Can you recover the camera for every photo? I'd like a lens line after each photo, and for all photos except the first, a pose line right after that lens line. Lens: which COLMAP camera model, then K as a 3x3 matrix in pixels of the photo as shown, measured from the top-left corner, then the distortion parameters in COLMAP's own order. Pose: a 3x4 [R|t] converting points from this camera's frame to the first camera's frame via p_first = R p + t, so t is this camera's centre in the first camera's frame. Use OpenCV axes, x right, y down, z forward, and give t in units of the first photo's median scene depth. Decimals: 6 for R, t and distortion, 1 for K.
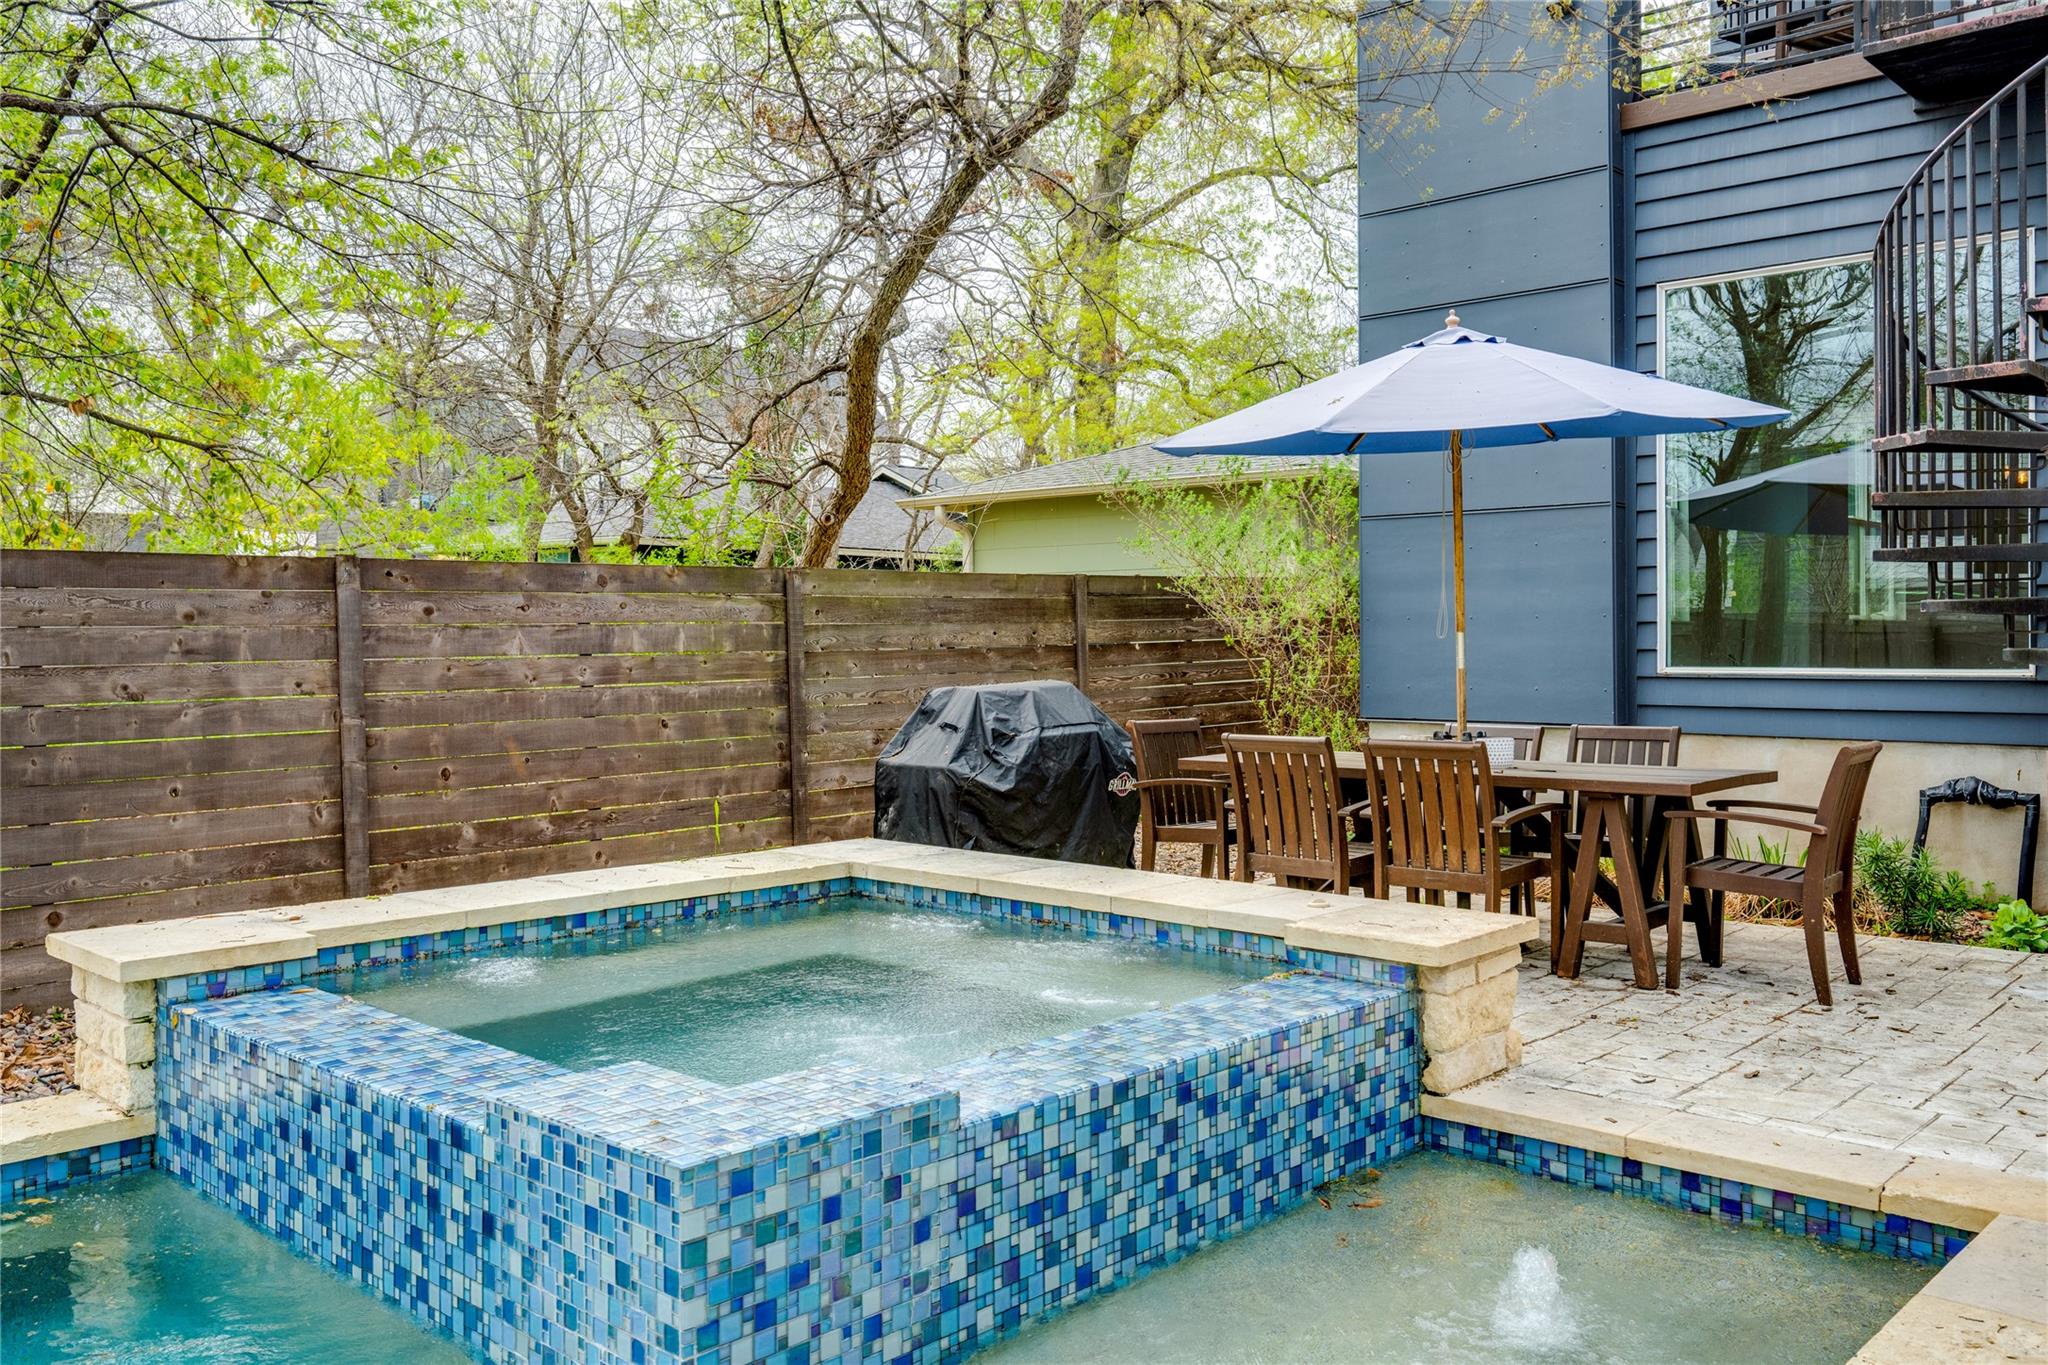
lens RADIAL K [[1662.4, 0, 1024.0], [0, 1662.4, 682.5], [0, 0, 1]] dist [-0.002635, -0.000640]
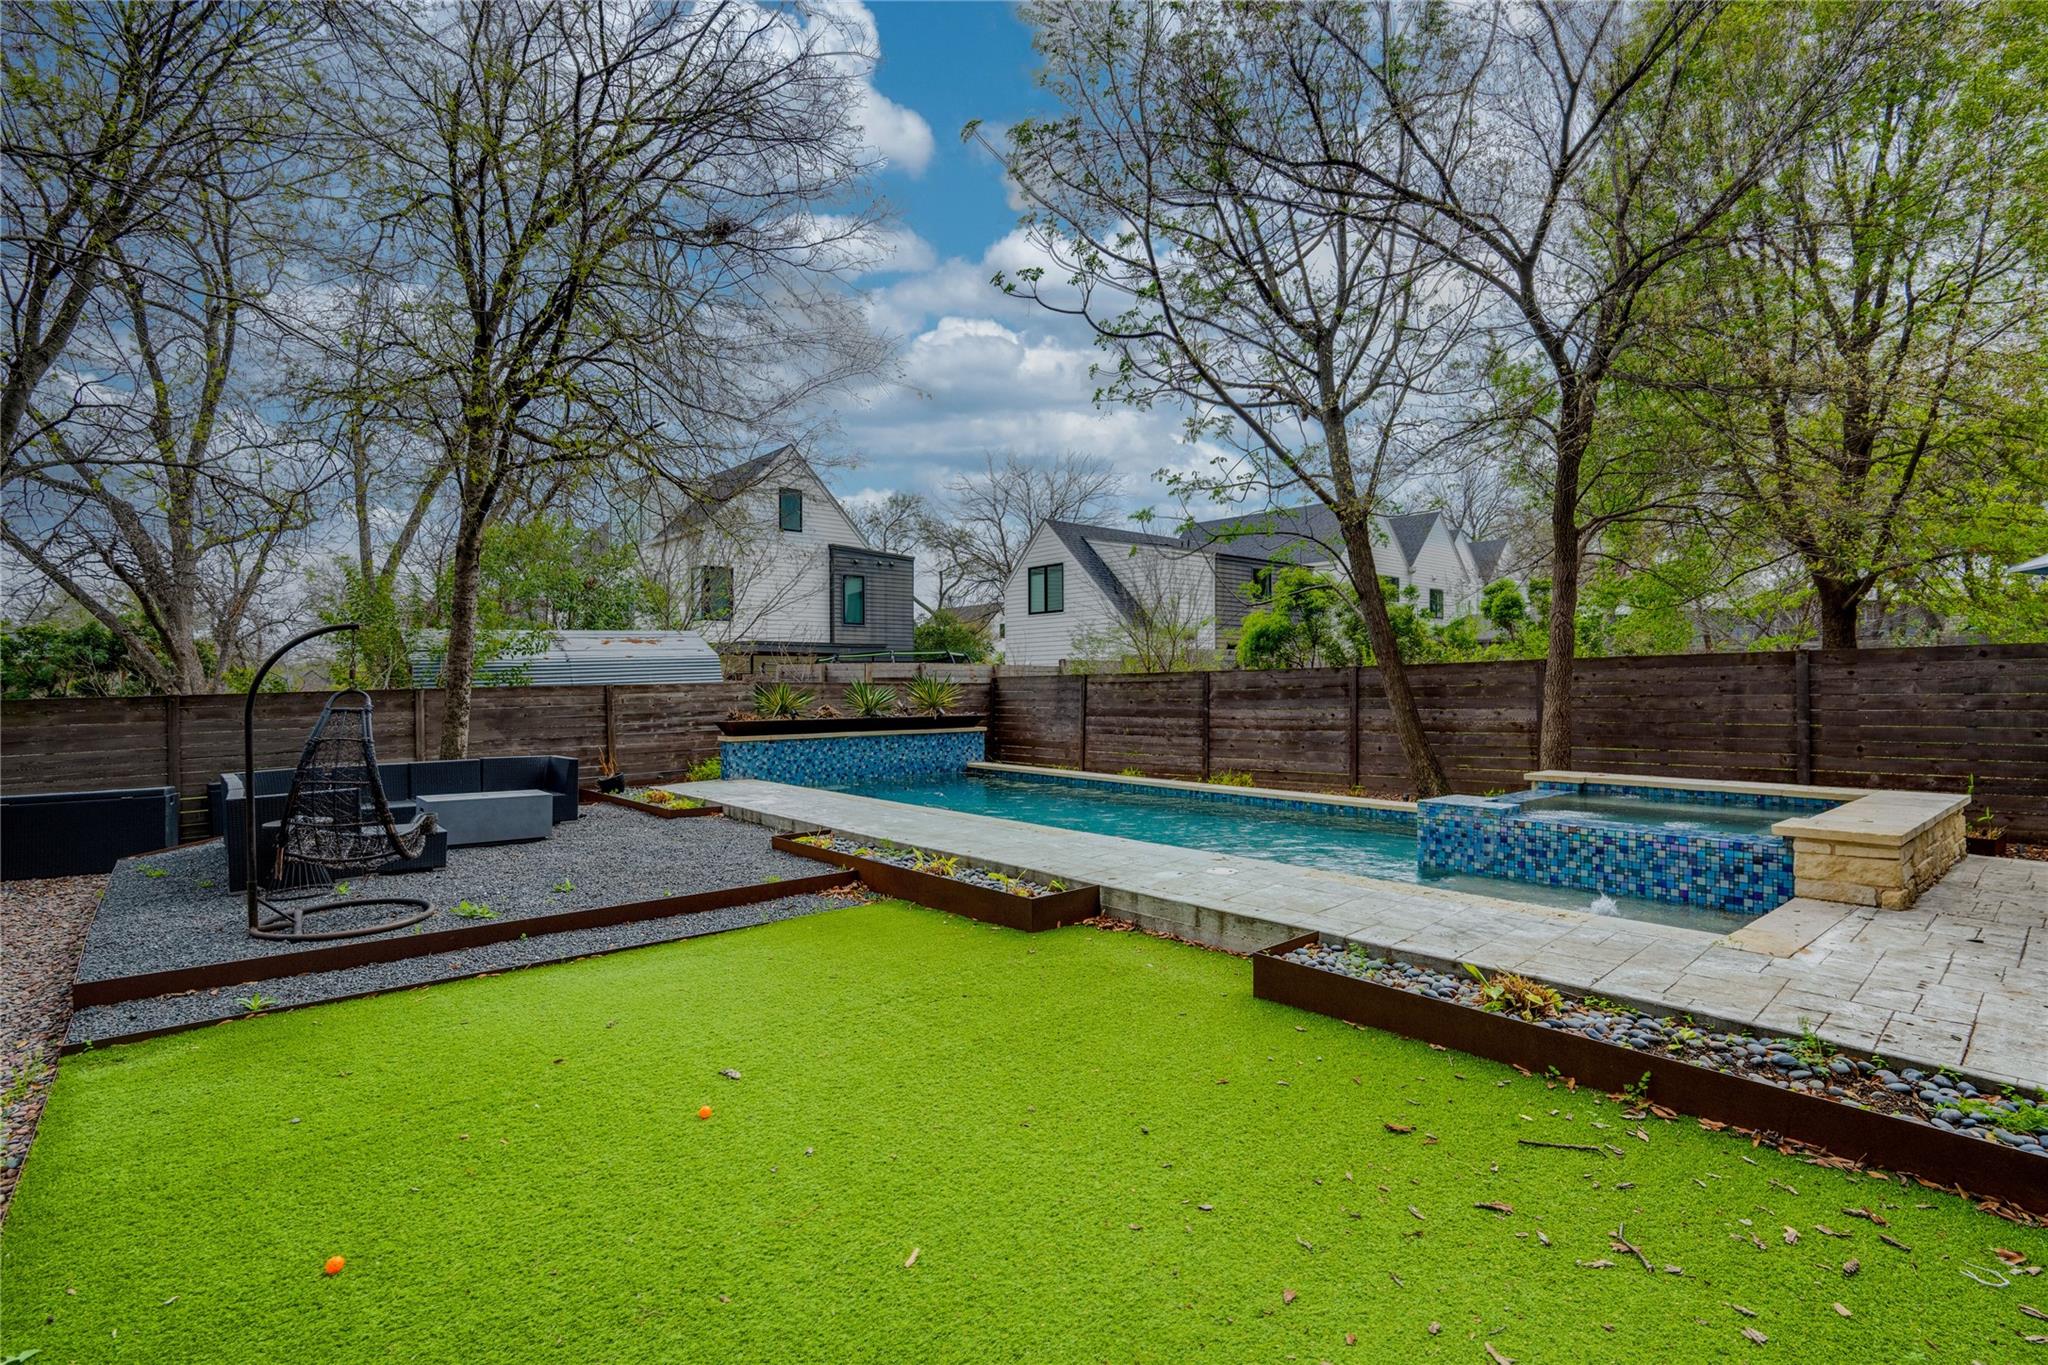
lens RADIAL K [[989.4, 0, 1024.0], [0, 989.4, 682.5], [0, 0, 1]] dist [-0.000112, -0.000036]
pose [[-0.111918, 0.001985, -0.993715, 2.034676], [-0.018443, 0.999822, 0.004074, -0.030473], [0.993546, 0.018783, -0.111862, 0.136245]]
